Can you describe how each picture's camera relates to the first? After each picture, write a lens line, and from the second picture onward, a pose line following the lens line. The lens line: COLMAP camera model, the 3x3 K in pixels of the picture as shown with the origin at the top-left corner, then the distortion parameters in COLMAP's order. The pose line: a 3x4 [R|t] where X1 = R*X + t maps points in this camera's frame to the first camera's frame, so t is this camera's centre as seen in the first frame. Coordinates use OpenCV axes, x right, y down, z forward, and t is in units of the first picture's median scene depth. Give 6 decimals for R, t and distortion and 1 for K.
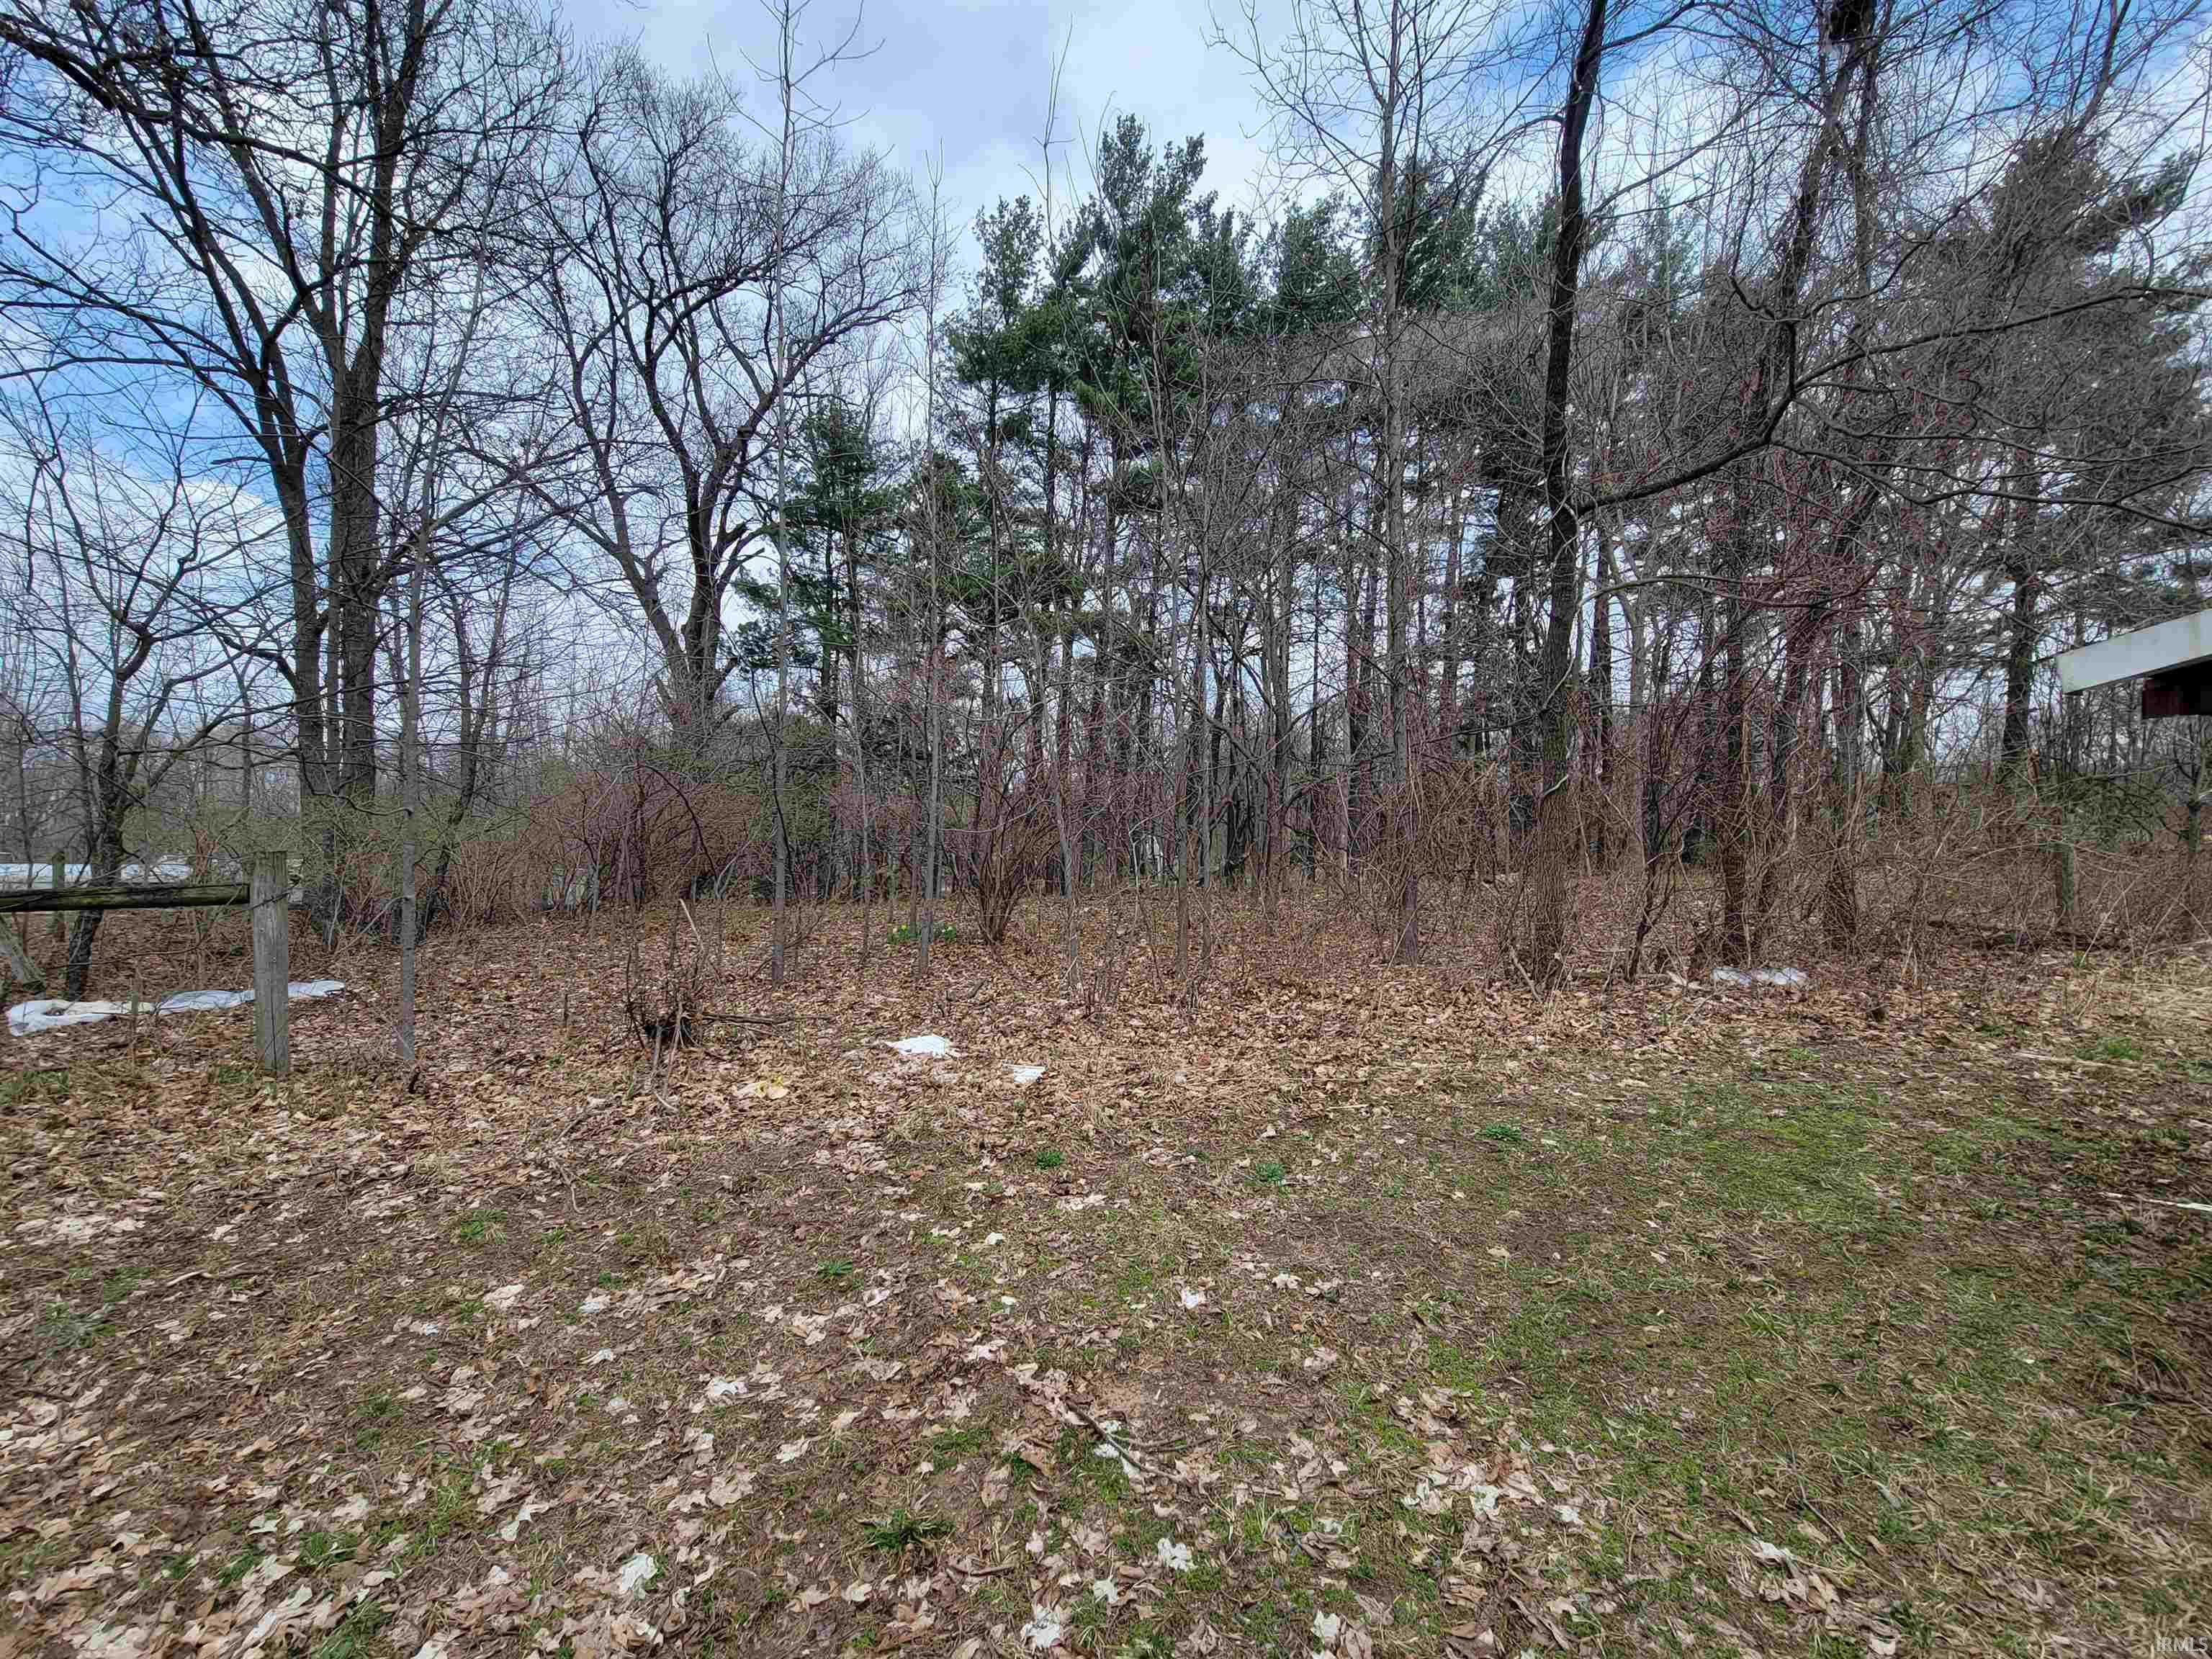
lens RADIAL K [[964.1, 0, 1111.7], [0, 964.1, 827.9], [0, 0, 1]] dist [-0.000217, 0.000262]
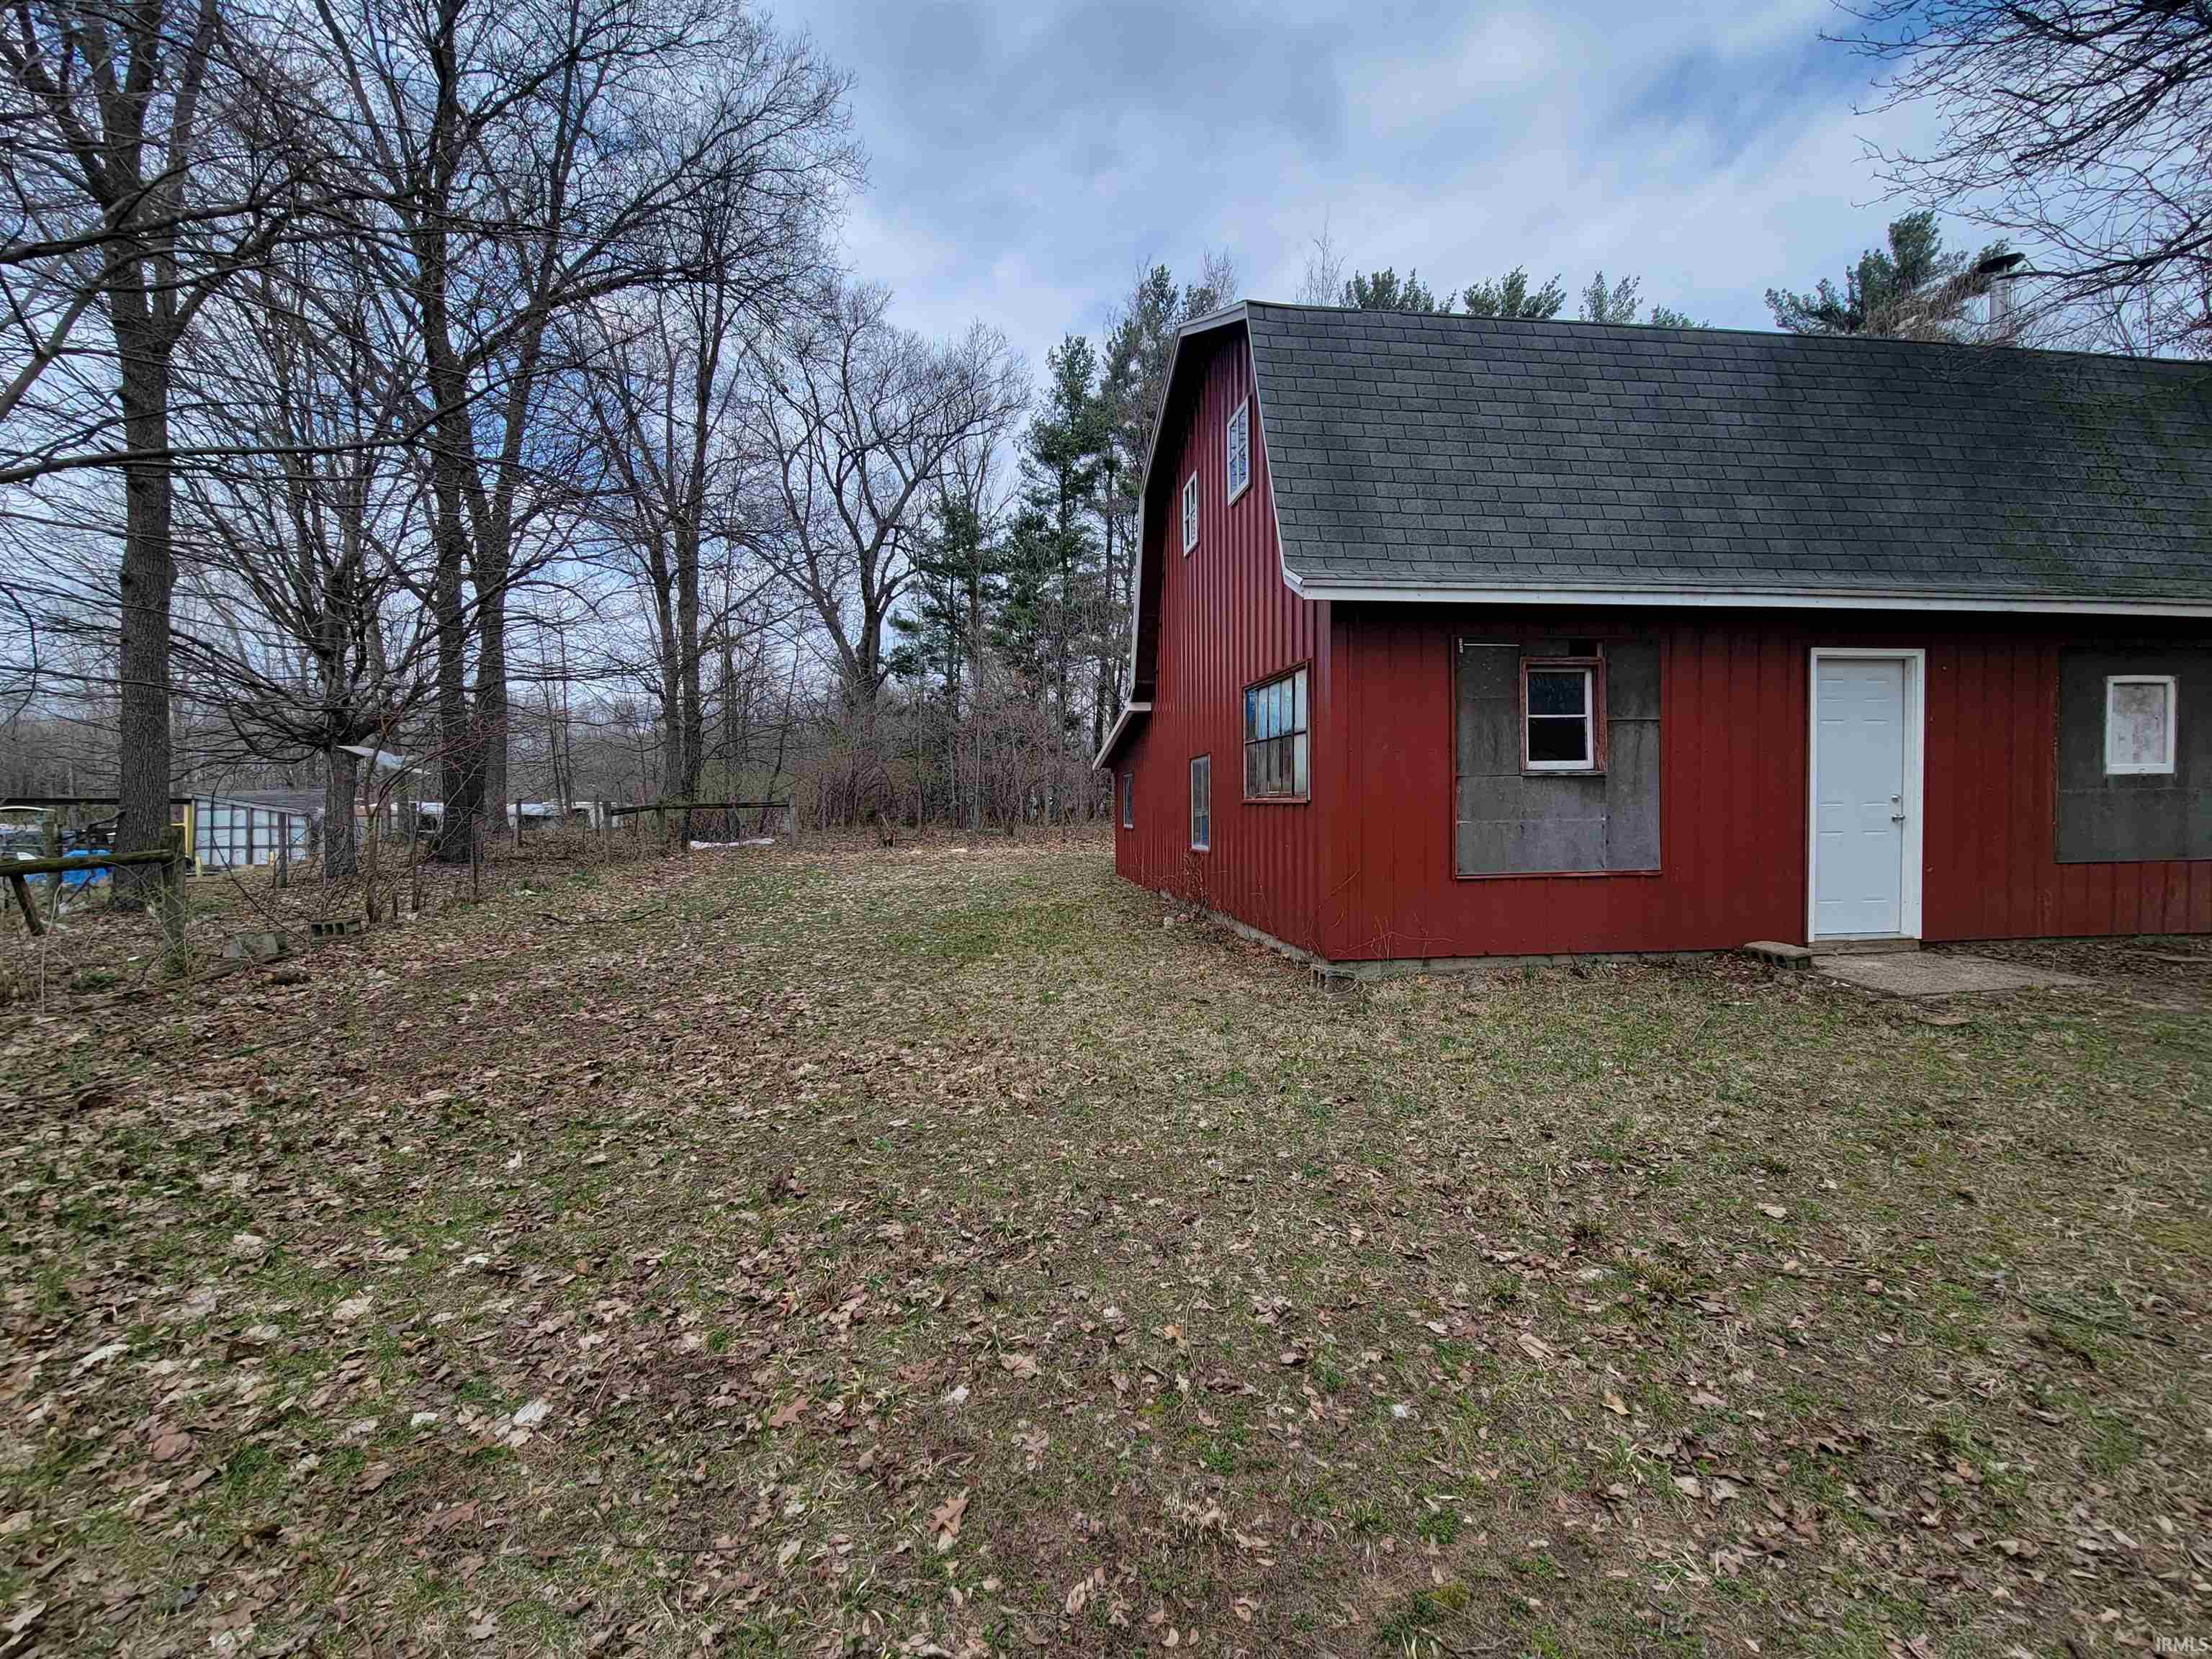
lens RADIAL K [[964.1, 0, 1098.2], [0, 964.1, 825.3], [0, 0, 1]] dist [-0.000217, 0.000262]
pose [[0.987905, 0.005459, -0.154964, 0.148344], [0.001683, 0.998944, 0.045920, -0.002932], [0.155051, -0.045626, 0.986852, -0.405497]]
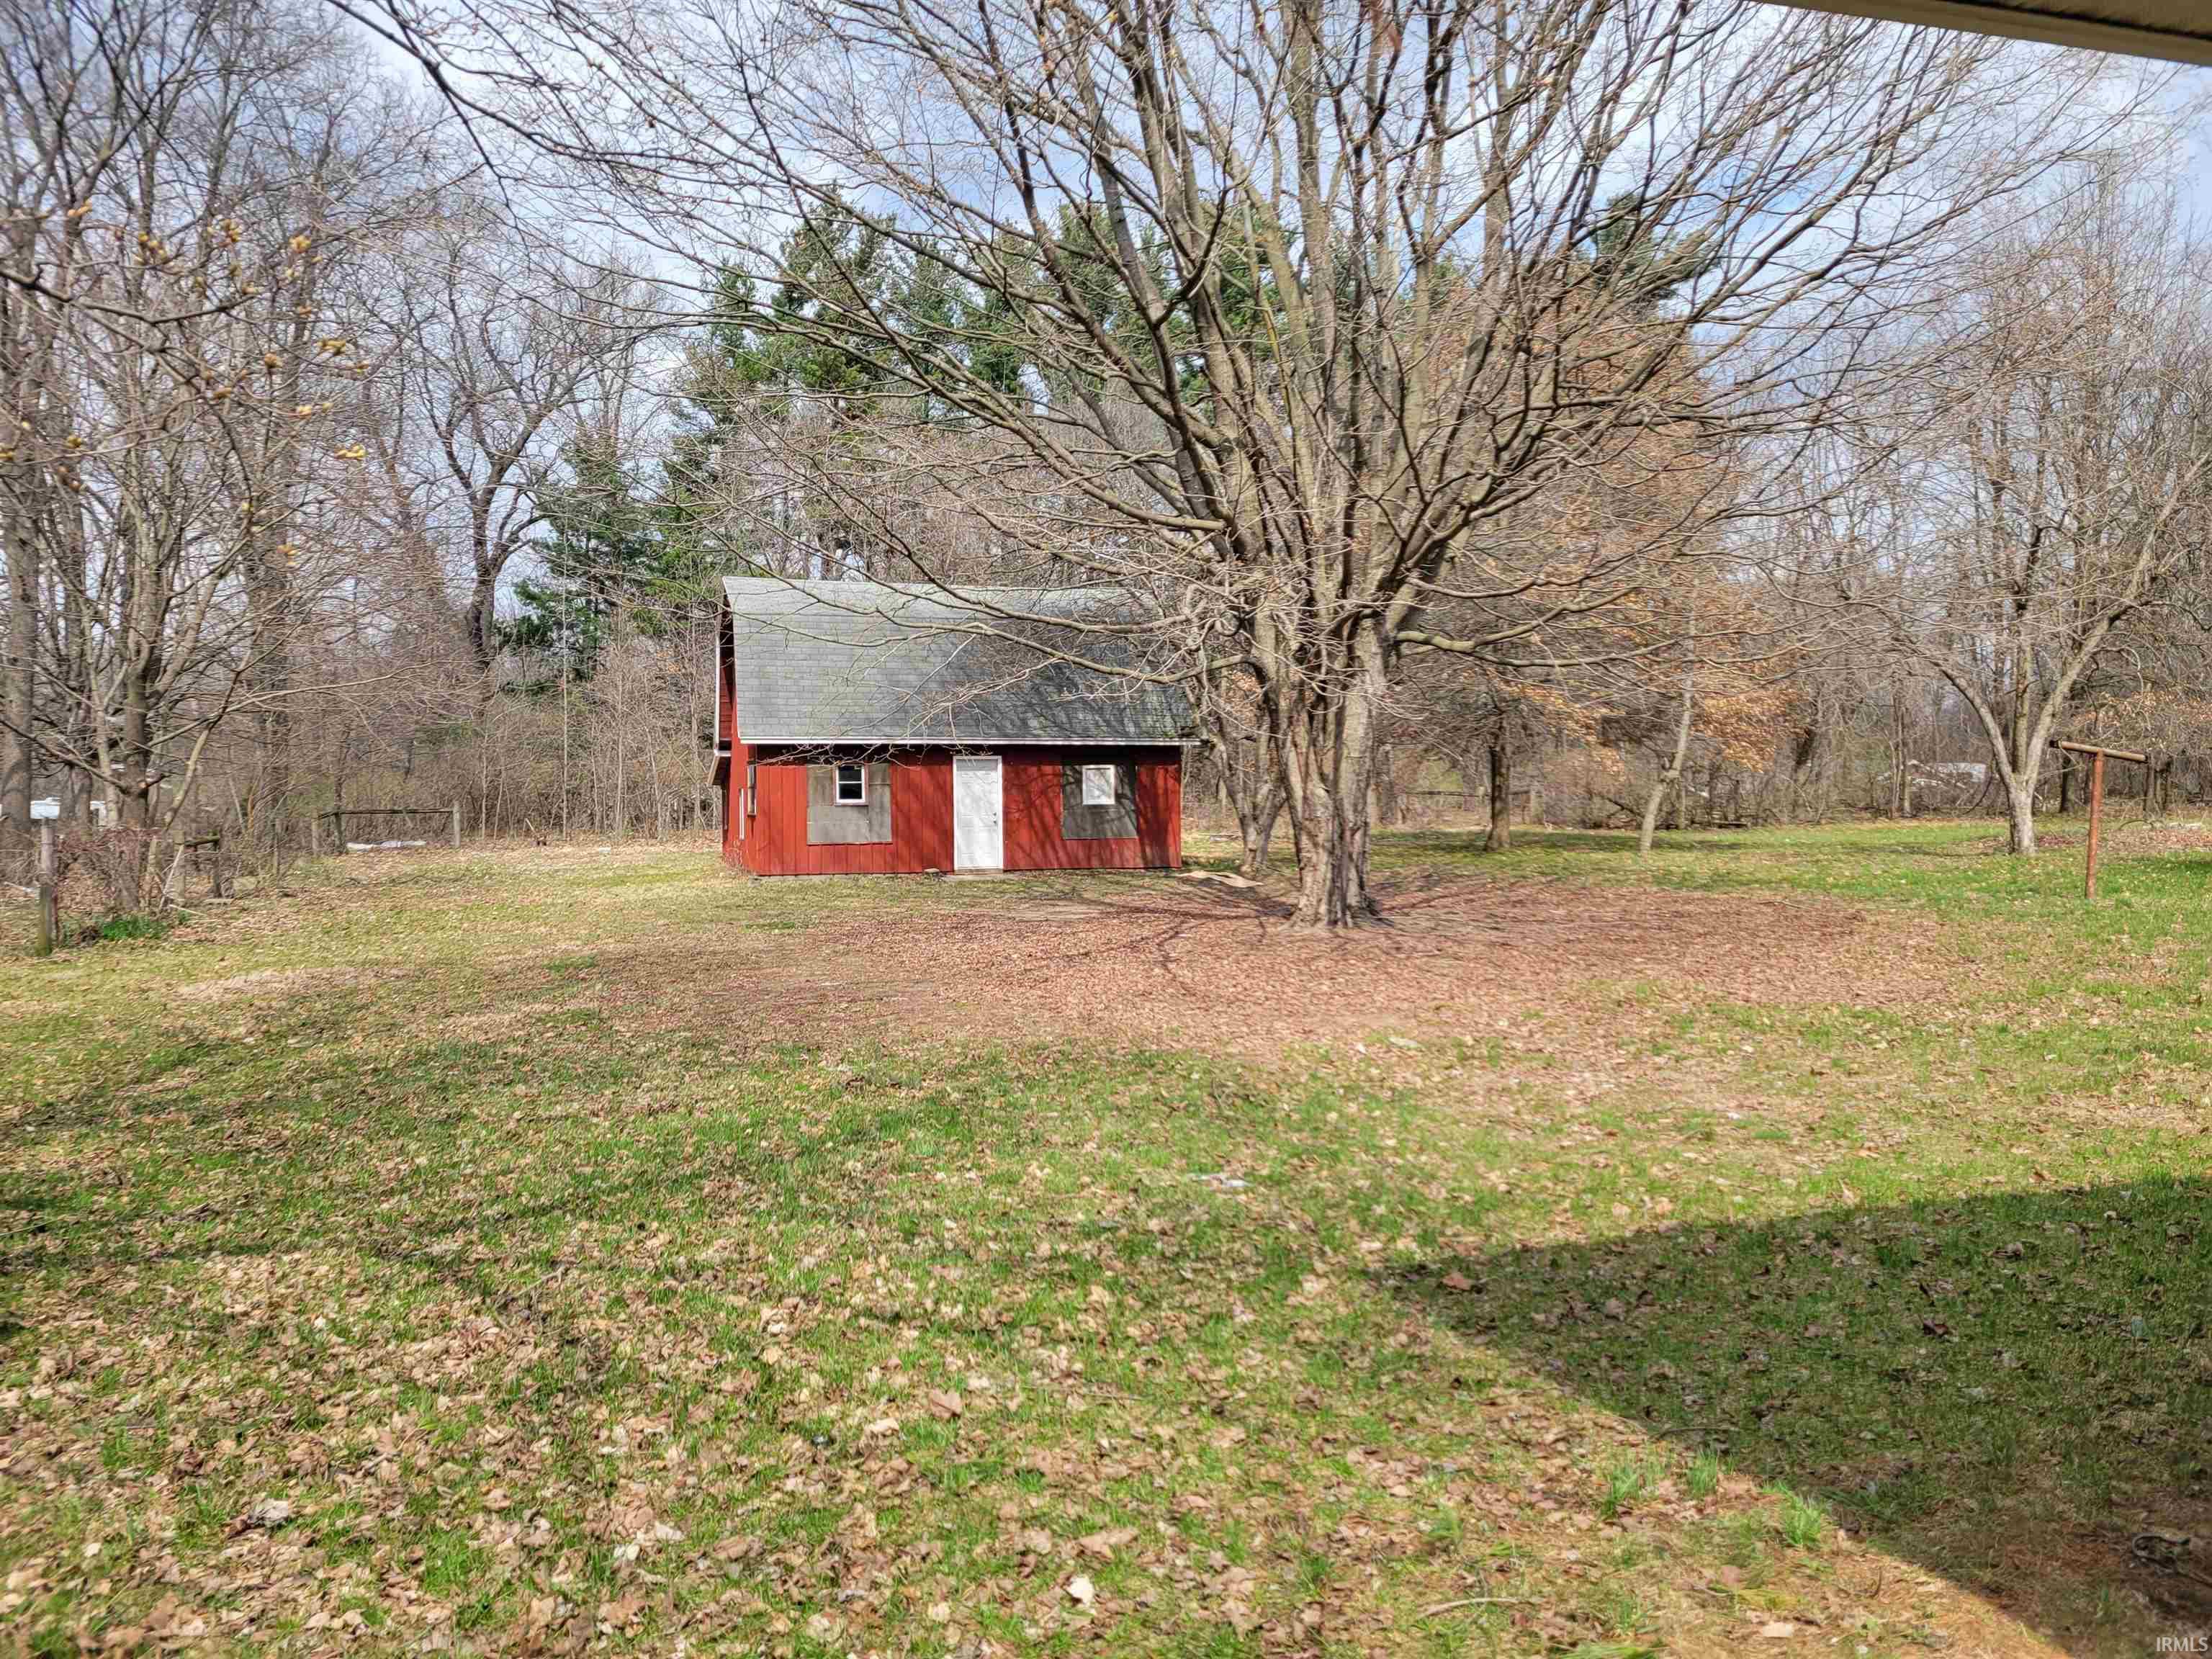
lens RADIAL K [[1665.5, 0, 1106.7], [0, 1665.5, 820.0], [0, 0, 1]] dist [0.009490, 0.000796]
pose [[0.999986, 0.002252, 0.004711, 0.339506], [-0.002429, 0.999274, 0.038022, -0.029801], [-0.004622, -0.038033, 0.999266, -1.073279]]
